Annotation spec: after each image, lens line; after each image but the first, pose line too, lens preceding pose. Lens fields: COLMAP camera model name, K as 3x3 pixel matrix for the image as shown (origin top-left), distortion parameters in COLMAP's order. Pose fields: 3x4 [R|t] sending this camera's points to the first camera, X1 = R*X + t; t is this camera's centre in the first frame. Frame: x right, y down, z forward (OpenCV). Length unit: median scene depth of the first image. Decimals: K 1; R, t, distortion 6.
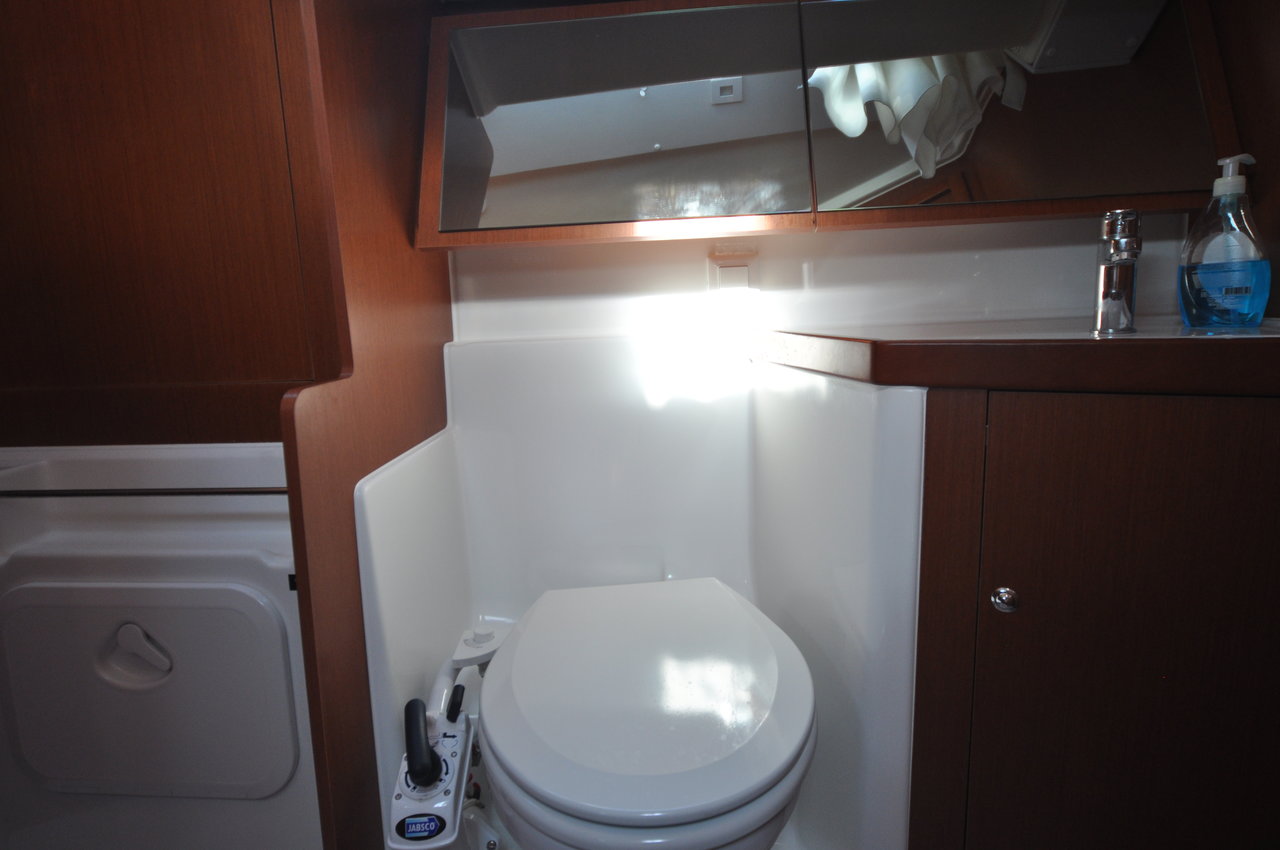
lens RADIAL K [[674.4, 0, 645.1], [0, 674.4, 422.0], [0, 0, 1]] dist [-0.016831, 0.001236]
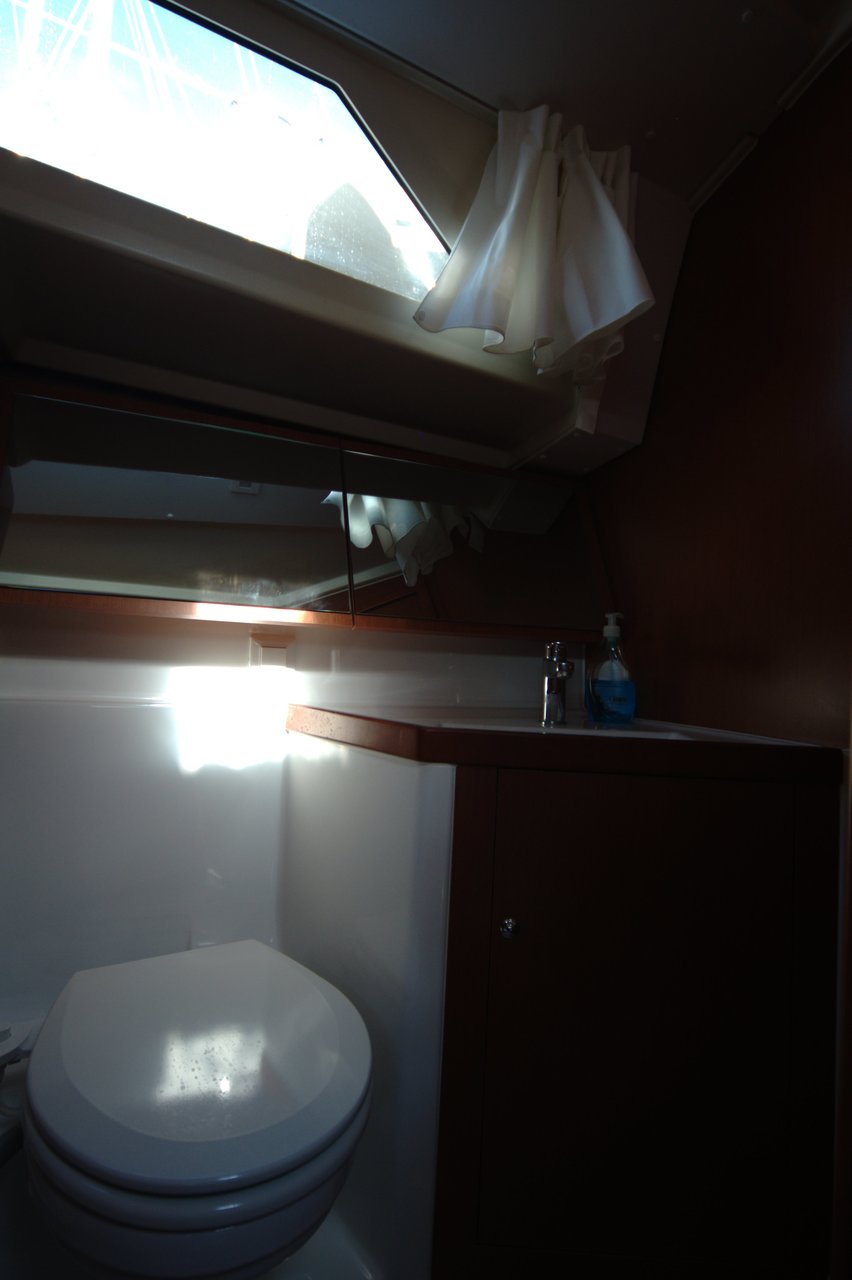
lens RADIAL K [[655.1, 0, 426.0], [0, 655.1, 640.0], [0, 0, 1]] dist [-0.001877, -0.038931]
pose [[0.882904, 0.102075, 0.458324, -0.172483], [-0.005296, 0.978188, -0.207654, -0.015929], [-0.469523, 0.180911, 0.864187, -0.093569]]
